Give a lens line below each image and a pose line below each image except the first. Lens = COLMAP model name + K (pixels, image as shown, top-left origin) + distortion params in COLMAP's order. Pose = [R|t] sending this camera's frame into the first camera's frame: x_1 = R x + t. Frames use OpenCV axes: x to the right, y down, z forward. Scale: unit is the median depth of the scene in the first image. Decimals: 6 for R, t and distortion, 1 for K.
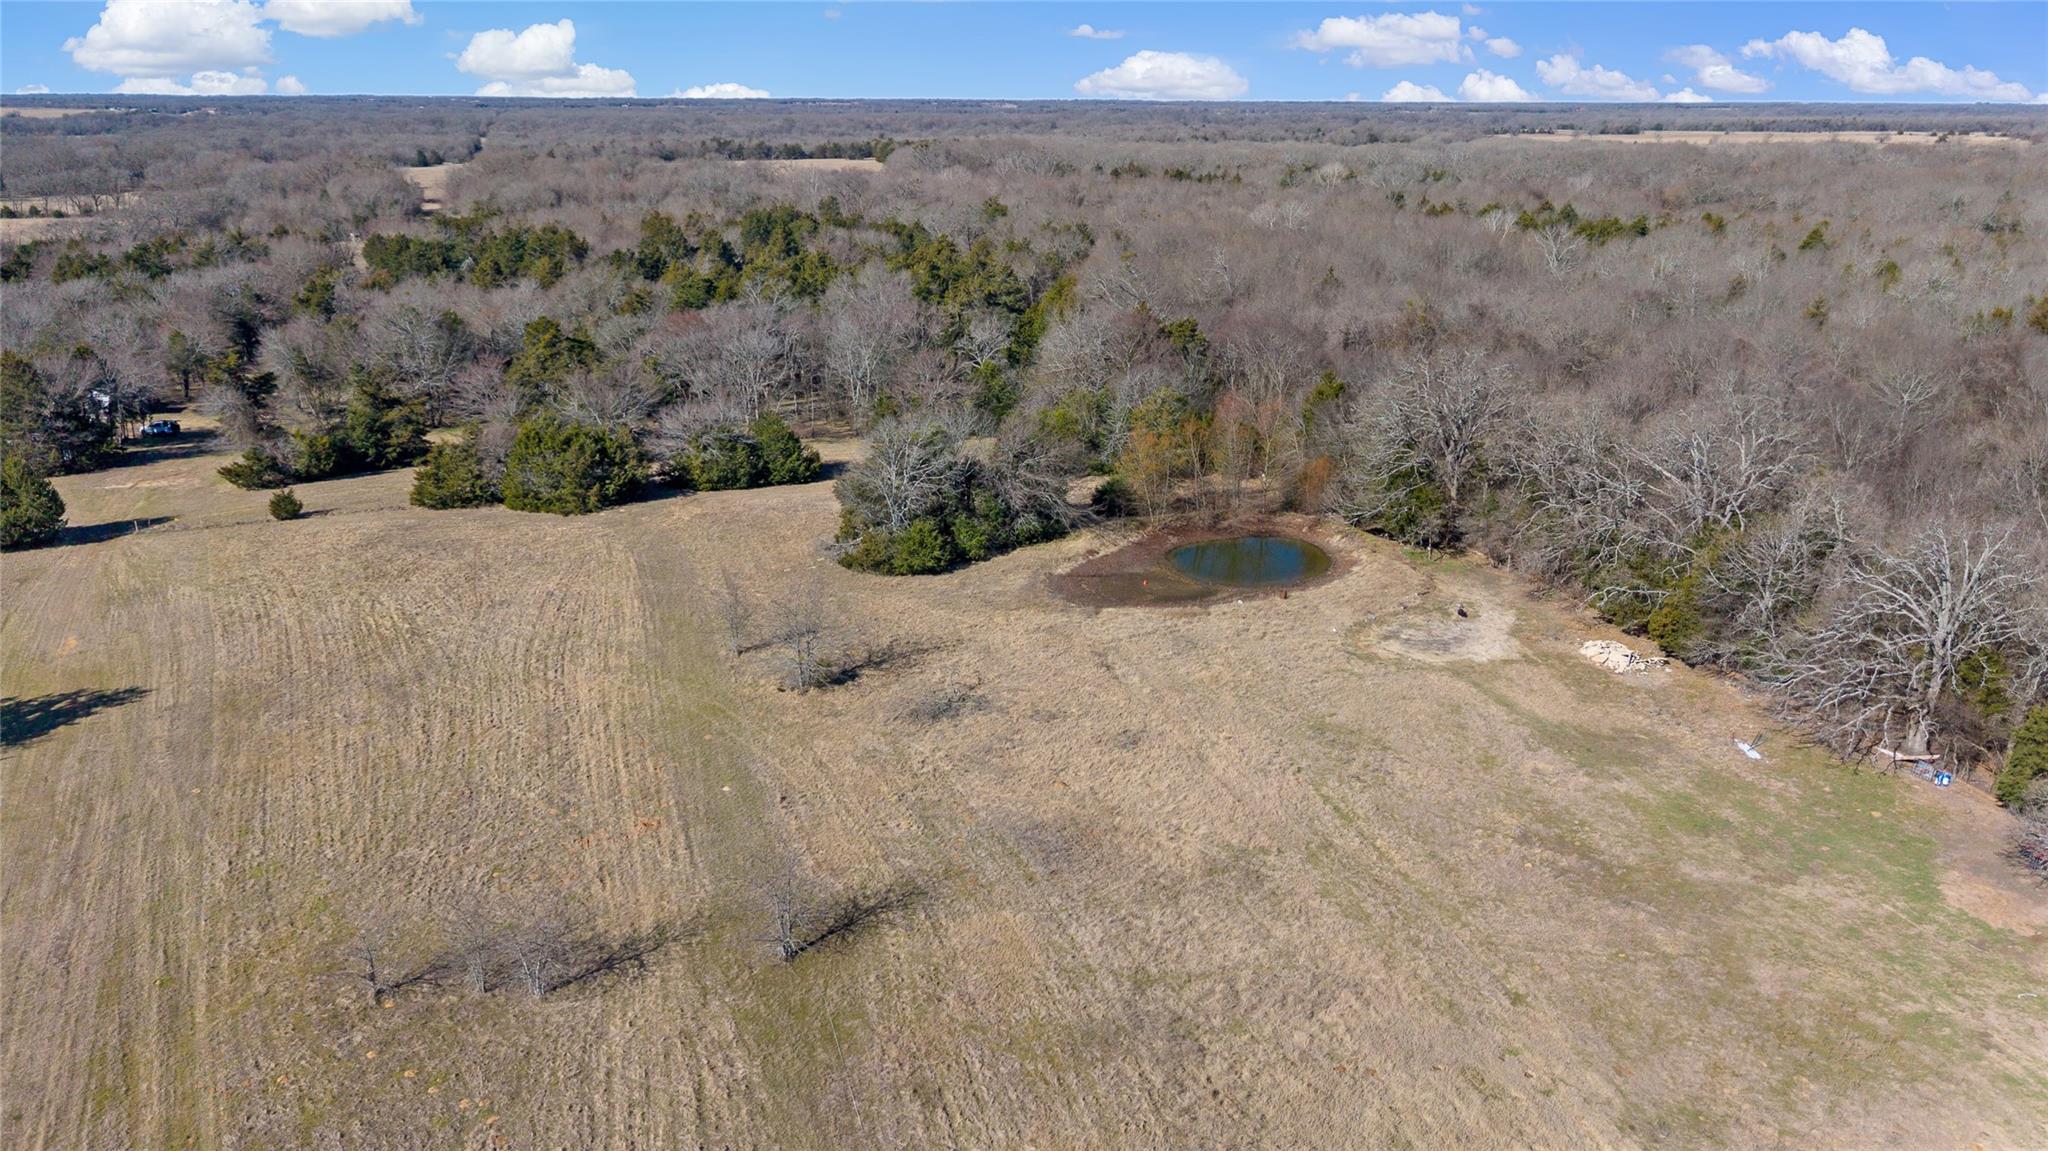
lens RADIAL K [[1366.6, 0, 1027.5], [0, 1366.6, 580.7], [0, 0, 1]] dist [0.009268, -0.006662]
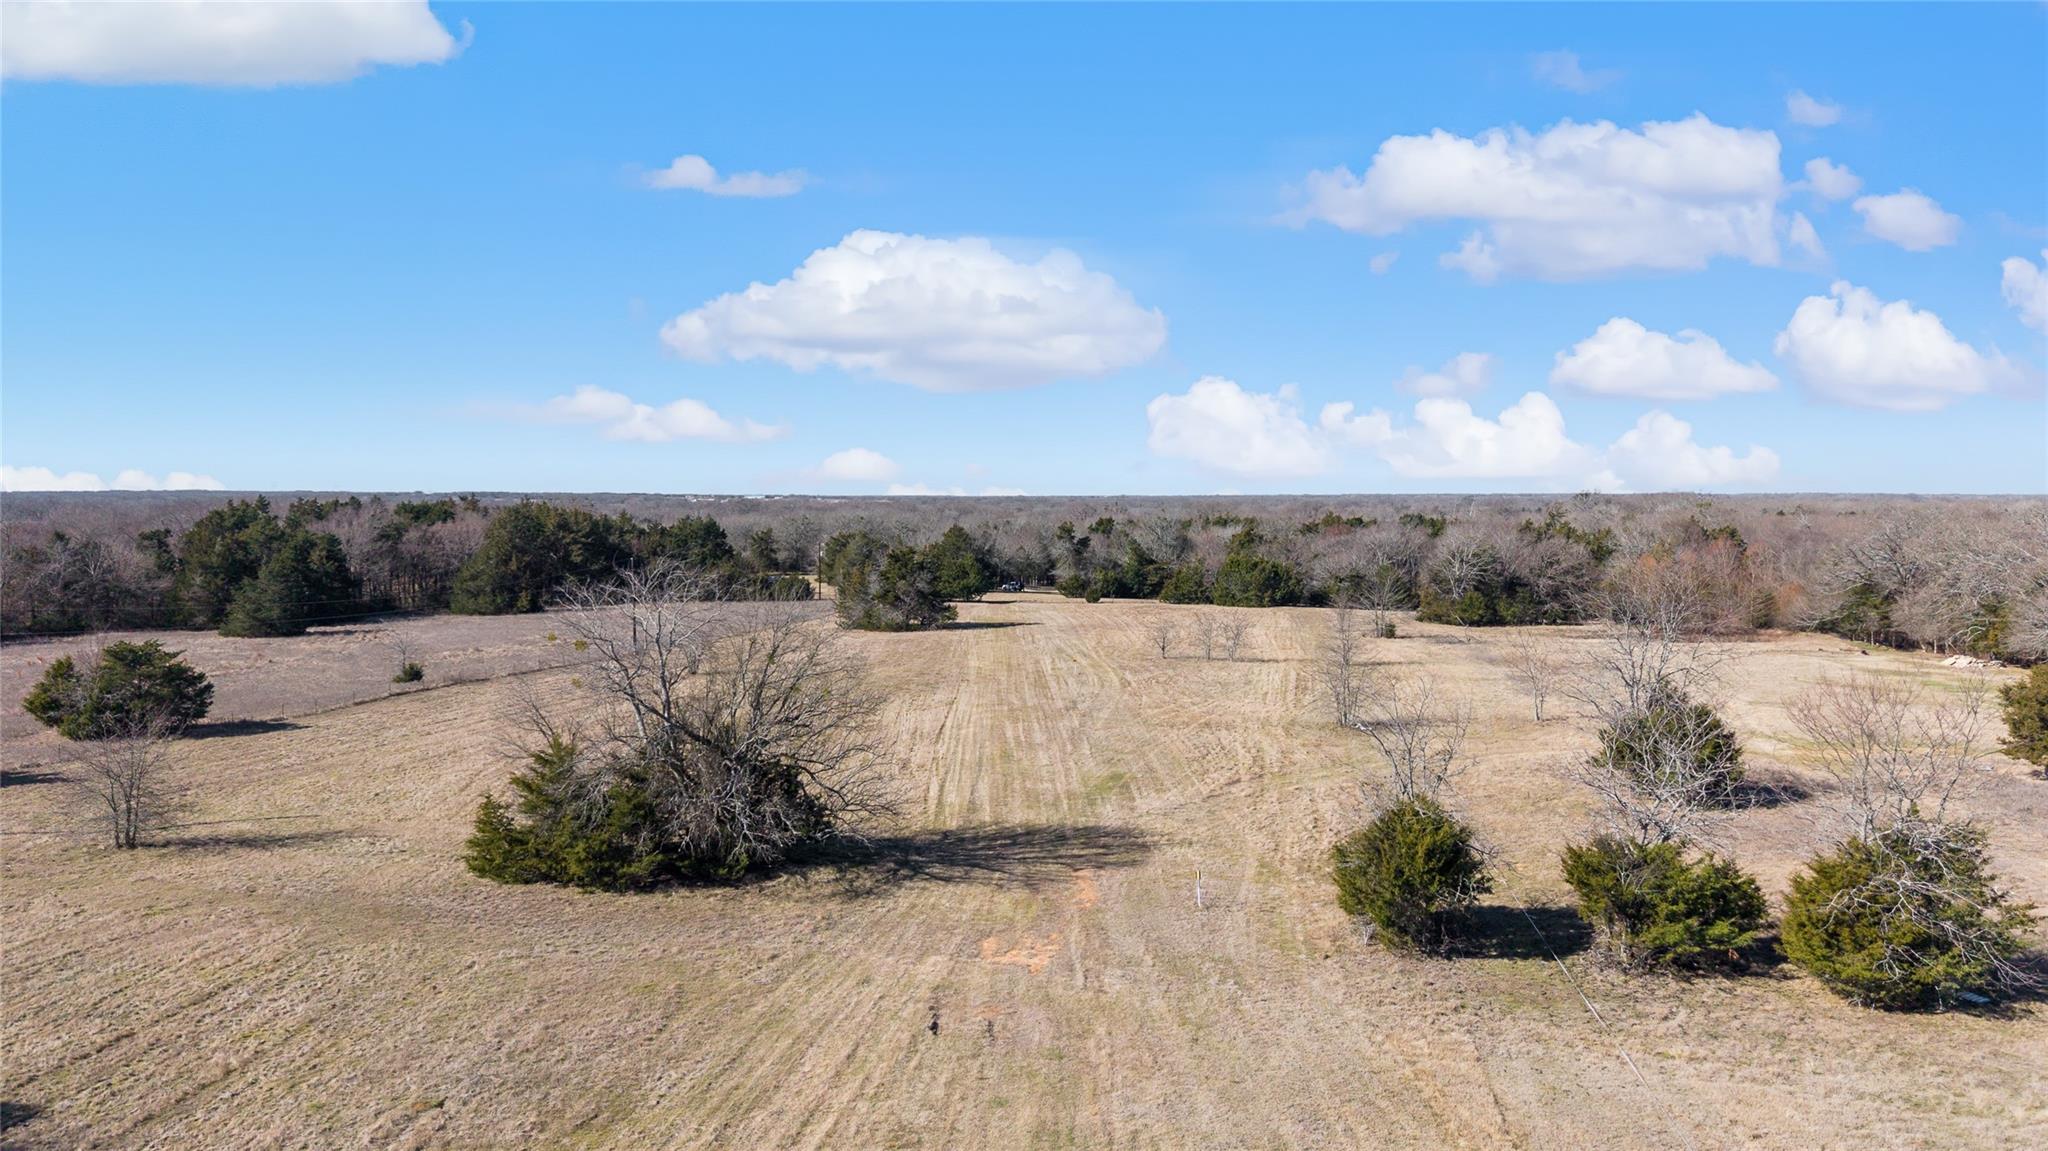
lens RADIAL K [[1366.6, 0, 1027.5], [0, 1366.6, 580.7], [0, 0, 1]] dist [0.009268, -0.006662]
pose [[0.886637, 0.016483, -0.462173, 0.166604], [-0.142601, 0.960413, -0.239316, 0.335319], [0.439932, 0.278093, 0.853888, -0.475819]]
